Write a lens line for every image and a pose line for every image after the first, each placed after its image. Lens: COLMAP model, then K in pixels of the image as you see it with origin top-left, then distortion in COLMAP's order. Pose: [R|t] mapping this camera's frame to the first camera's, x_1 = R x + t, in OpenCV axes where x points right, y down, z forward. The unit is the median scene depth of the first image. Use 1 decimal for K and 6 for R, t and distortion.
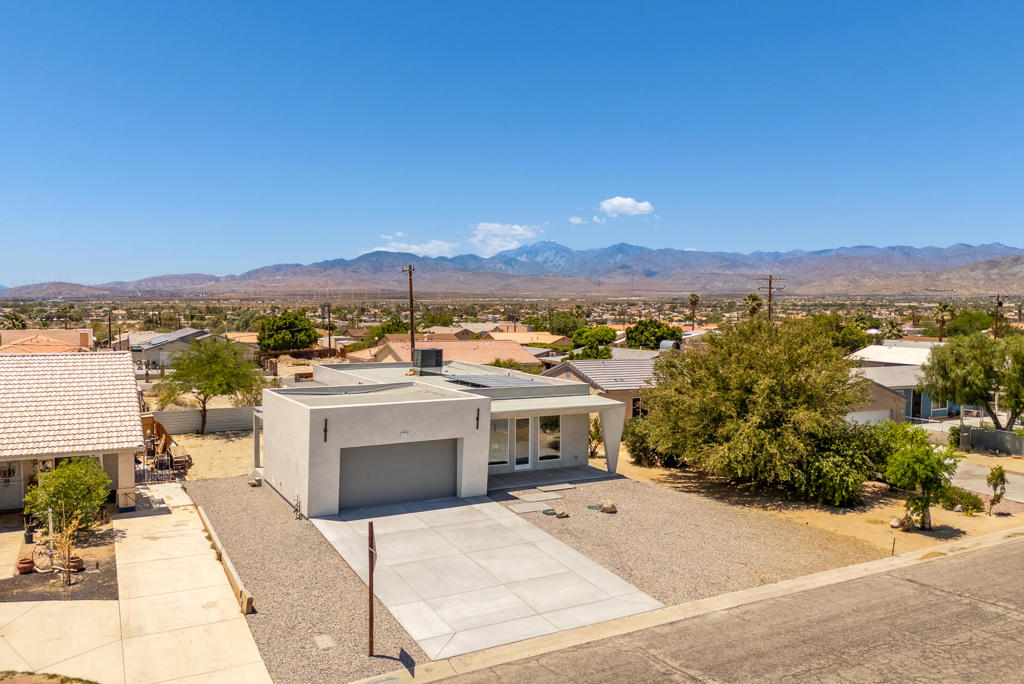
lens RADIAL K [[759.0, 0, 512.0], [0, 759.0, 342.0], [0, 0, 1]] dist [0.091857, 0.001046]
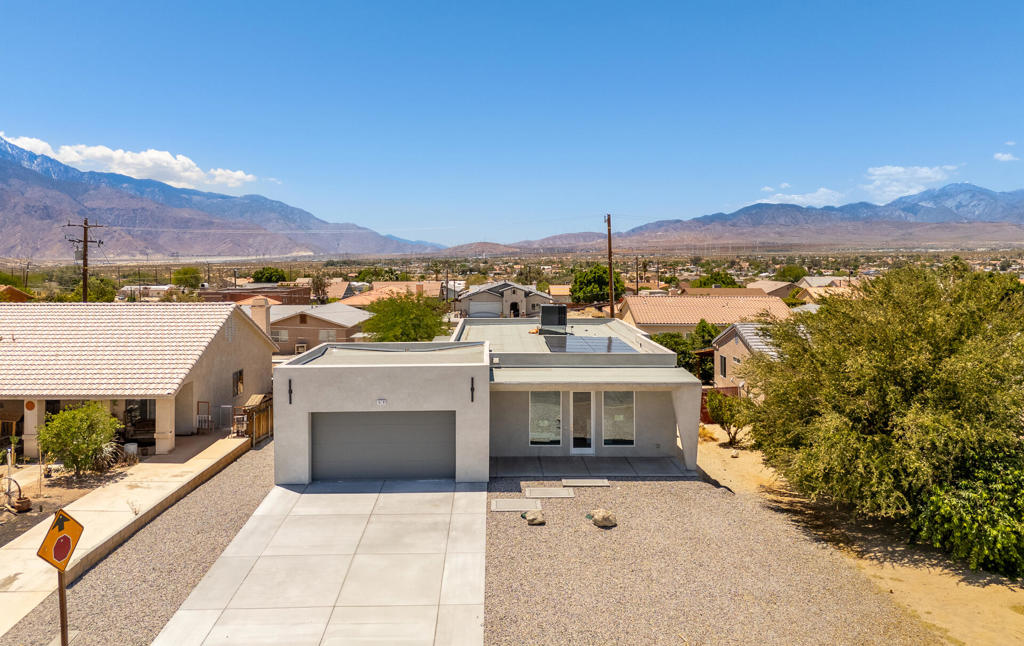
lens RADIAL K [[755.9, 0, 512.4], [0, 755.9, 251.6], [0, 0, 1]] dist [0.058448, -0.005225]
pose [[0.892181, -0.012591, -0.451502, 0.364637], [-0.013310, 0.998444, -0.054143, -0.007249], [0.451481, 0.054315, 0.890626, 0.248280]]
